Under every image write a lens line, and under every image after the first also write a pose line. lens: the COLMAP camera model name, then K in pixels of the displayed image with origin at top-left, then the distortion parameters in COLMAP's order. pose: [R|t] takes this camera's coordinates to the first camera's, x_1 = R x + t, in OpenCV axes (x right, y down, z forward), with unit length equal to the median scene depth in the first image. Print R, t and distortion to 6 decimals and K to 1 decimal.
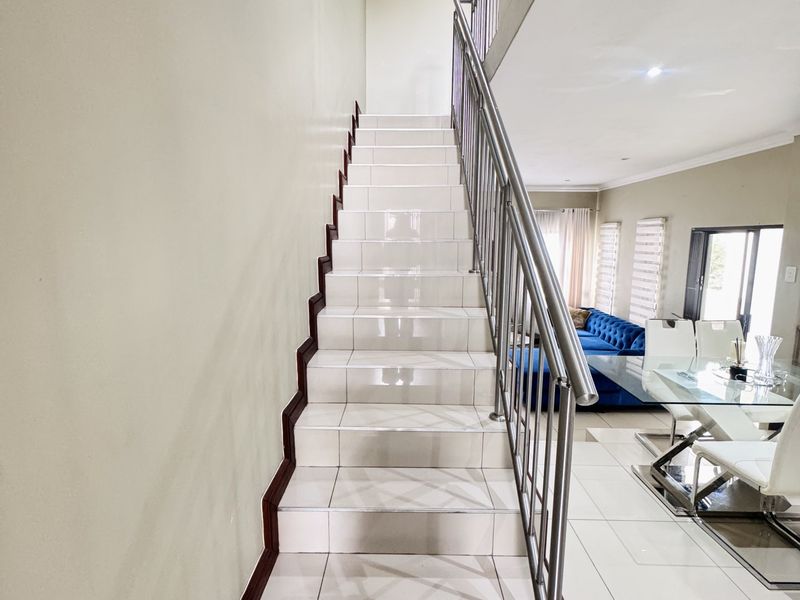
lens RADIAL K [[427.6, 0, 400.0], [0, 427.6, 297.3], [0, 0, 1]] dist [-0.003876, 0.002303]
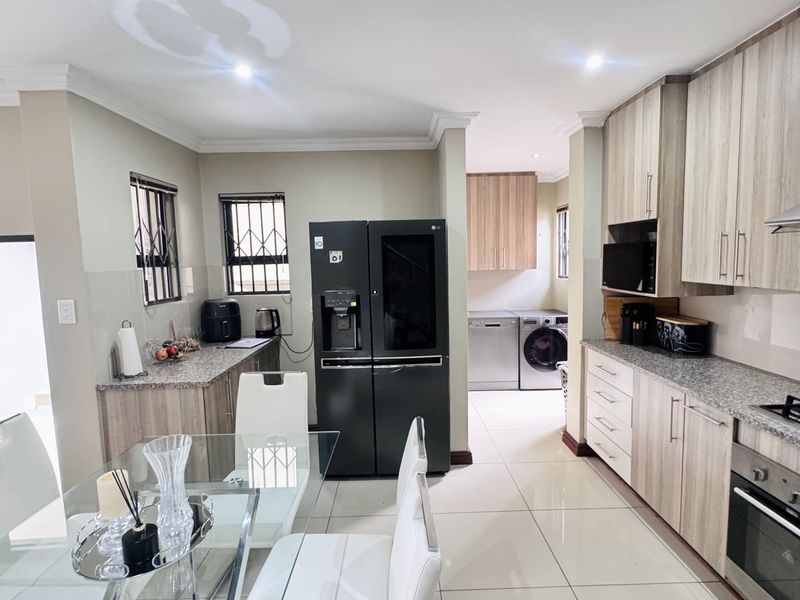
lens RADIAL K [[427.6, 0, 400.0], [0, 427.6, 297.3], [0, 0, 1]] dist [-0.003876, 0.002303]
pose [[-0.028439, -0.103968, 0.994174, 0.214790], [0.157368, 0.981708, 0.107166, -0.053321], [-0.987131, 0.159498, -0.011558, 0.414109]]
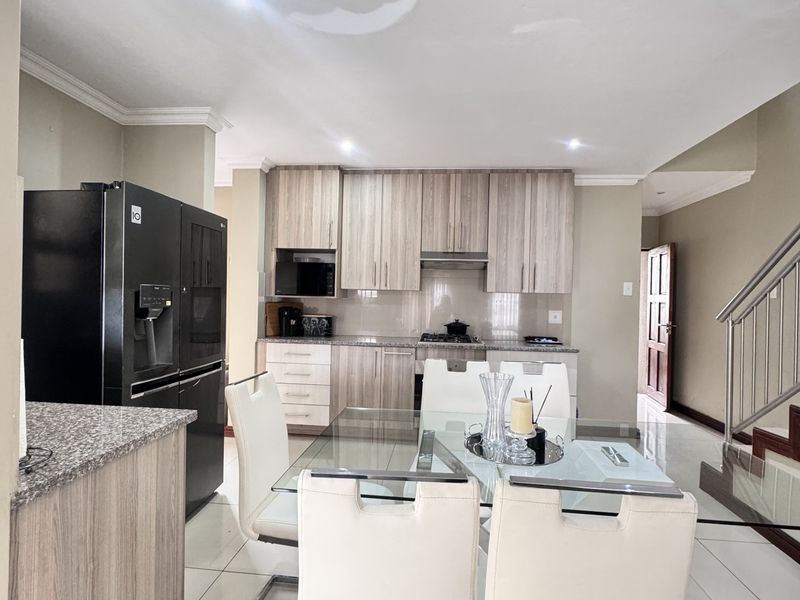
lens RADIAL K [[427.6, 0, 400.0], [0, 427.6, 297.3], [0, 0, 1]] dist [-0.003876, 0.002303]
pose [[-0.995690, -0.033632, 0.086432, 0.560181], [-0.021957, 0.990921, 0.132641, -0.064112], [-0.090108, 0.130171, -0.987389, 0.960366]]
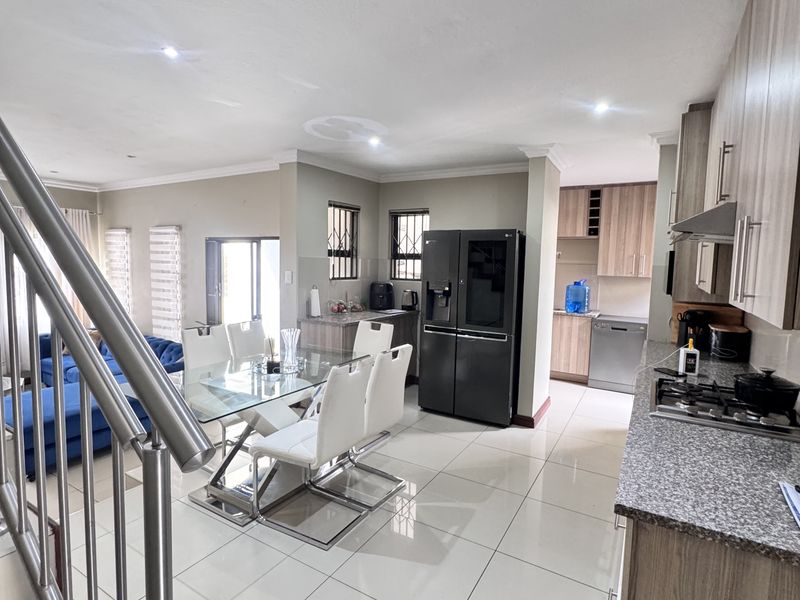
lens RADIAL K [[427.6, 0, 400.0], [0, 427.6, 297.3], [0, 0, 1]] dist [-0.003876, 0.002303]
pose [[0.498018, -0.072833, 0.864103, 0.012459], [0.097614, 0.994842, 0.027594, 0.000082], [-0.861655, 0.070606, 0.502559, 0.095615]]
